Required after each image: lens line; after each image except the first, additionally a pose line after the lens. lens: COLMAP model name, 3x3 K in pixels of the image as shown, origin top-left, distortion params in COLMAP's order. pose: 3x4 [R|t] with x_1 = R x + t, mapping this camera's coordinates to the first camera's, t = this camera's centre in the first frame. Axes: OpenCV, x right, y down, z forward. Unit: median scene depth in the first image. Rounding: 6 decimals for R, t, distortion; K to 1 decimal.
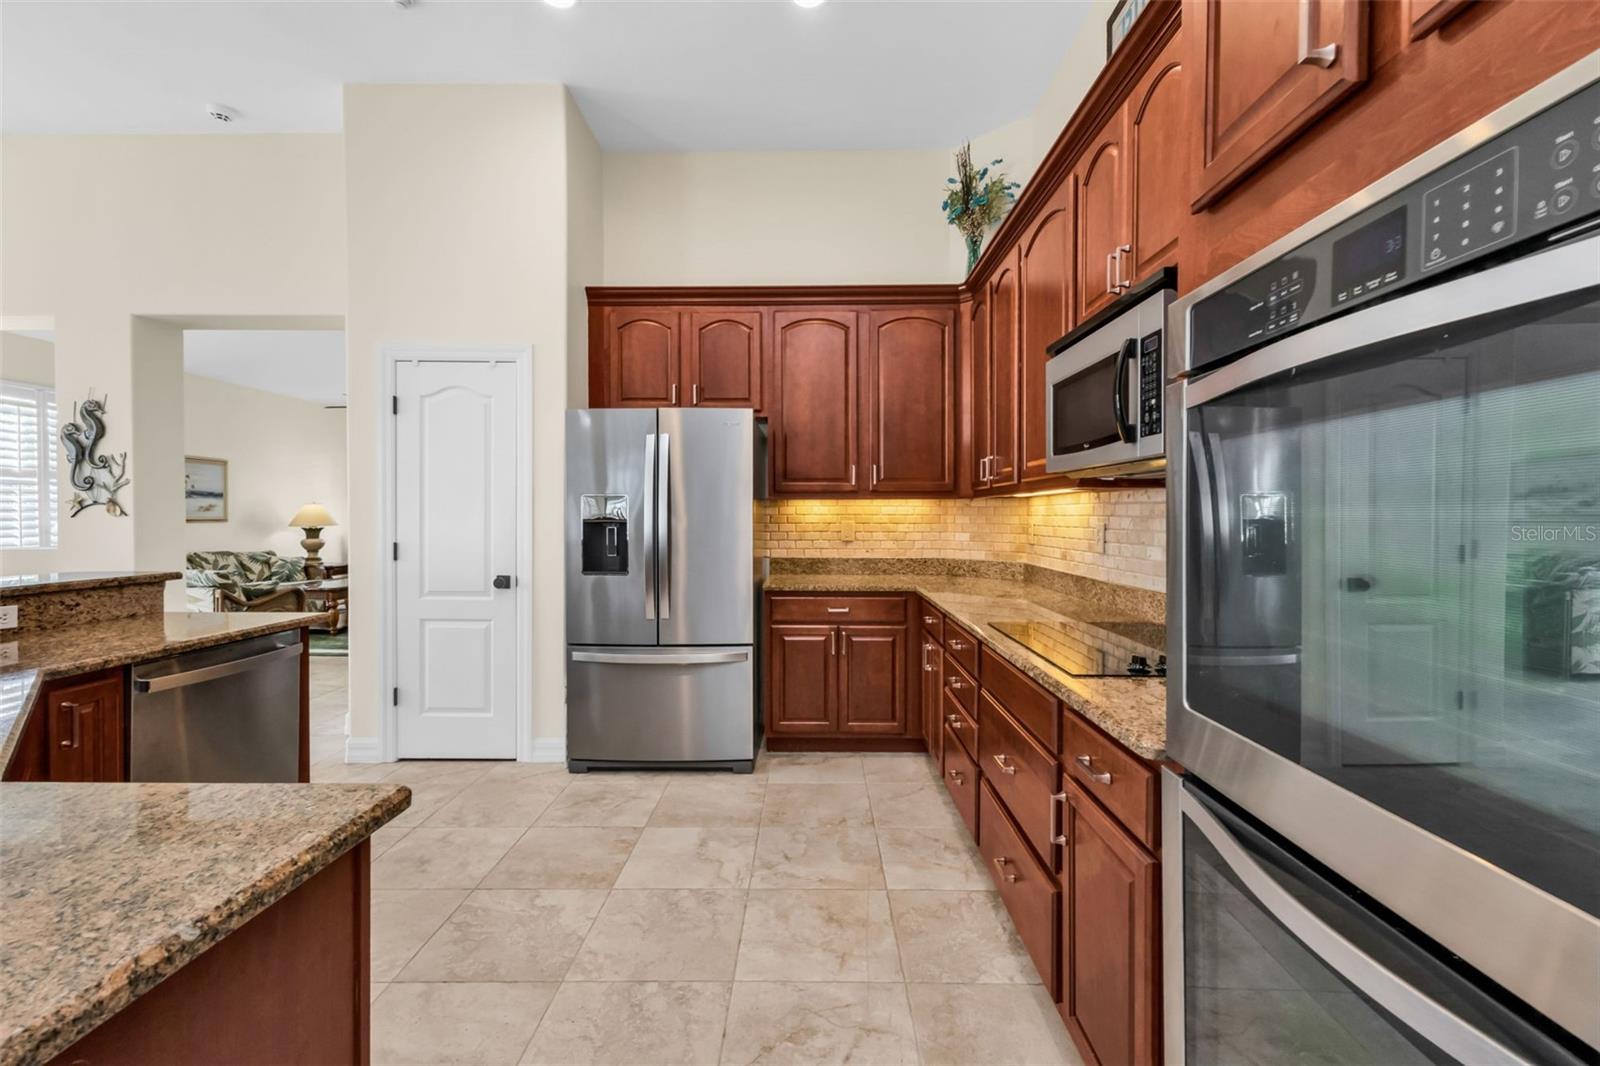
lens RADIAL K [[685.7, 0, 807.9], [0, 685.7, 530.7], [0, 0, 1]] dist [0.011270, -0.001036]
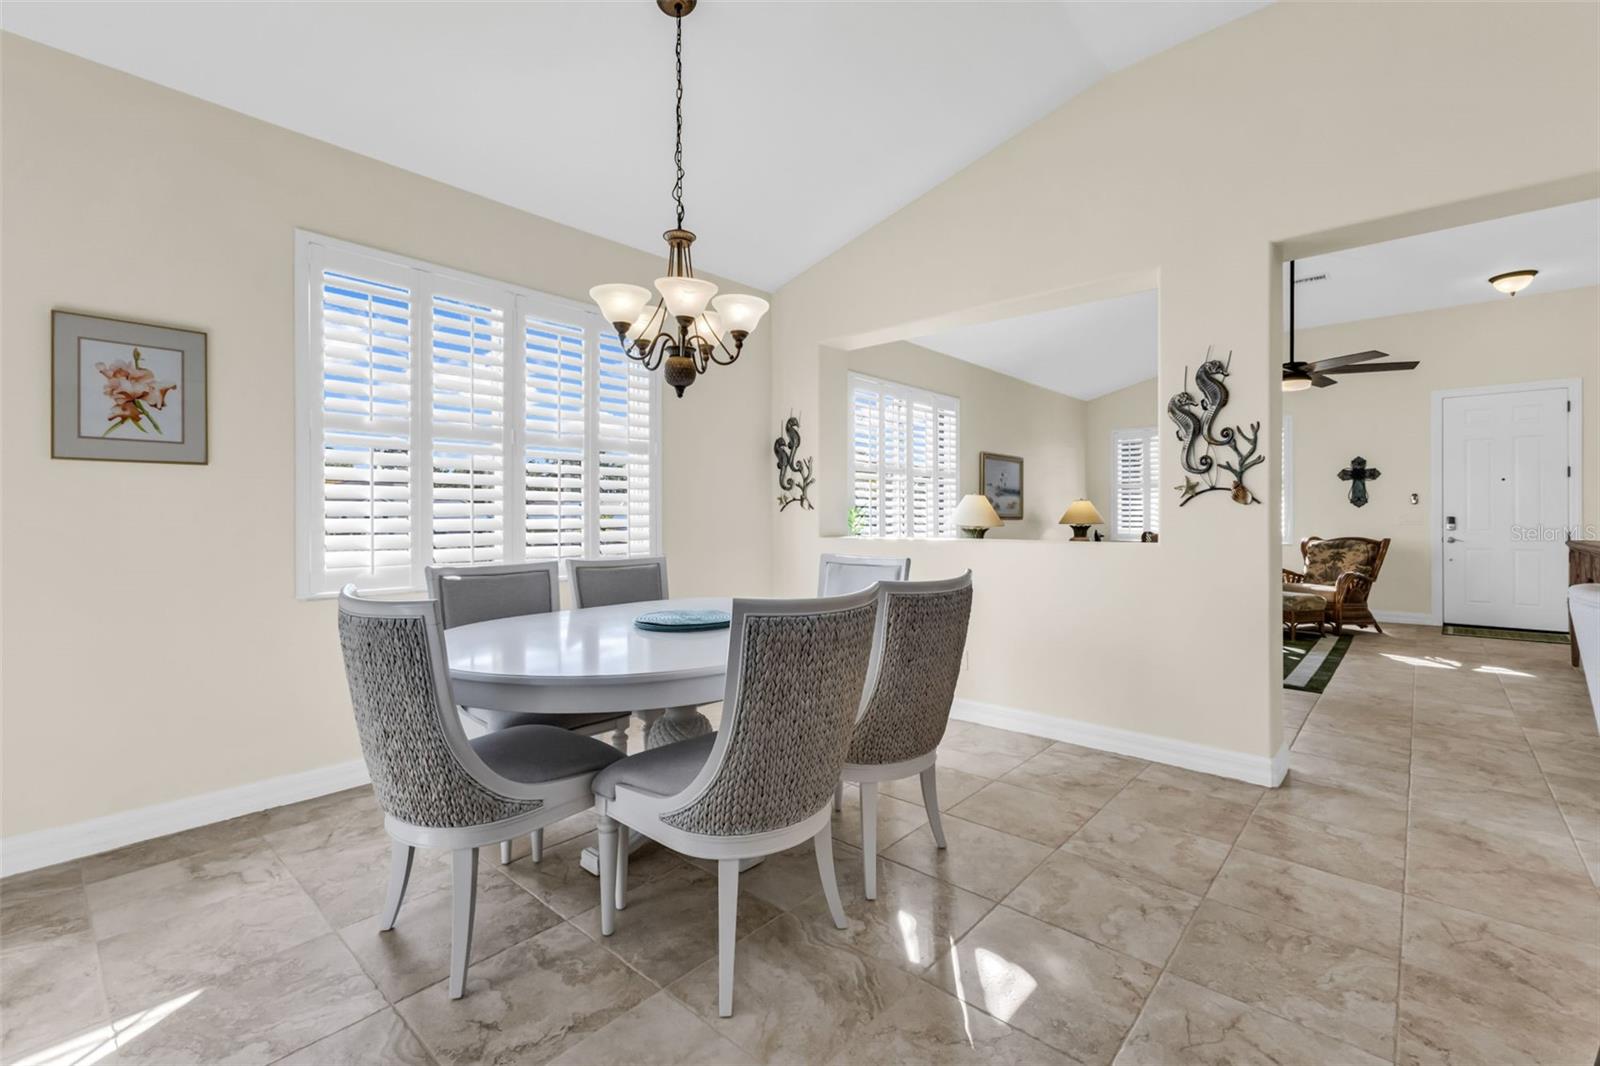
lens RADIAL K [[685.7, 0, 810.4], [0, 685.7, 533.2], [0, 0, 1]] dist [0.011270, -0.001036]
pose [[0.761778, 0.011465, -0.647737, -0.928845], [-0.010975, 0.999928, 0.004791, 0.014088], [0.647745, 0.003459, 0.761849, 0.094497]]
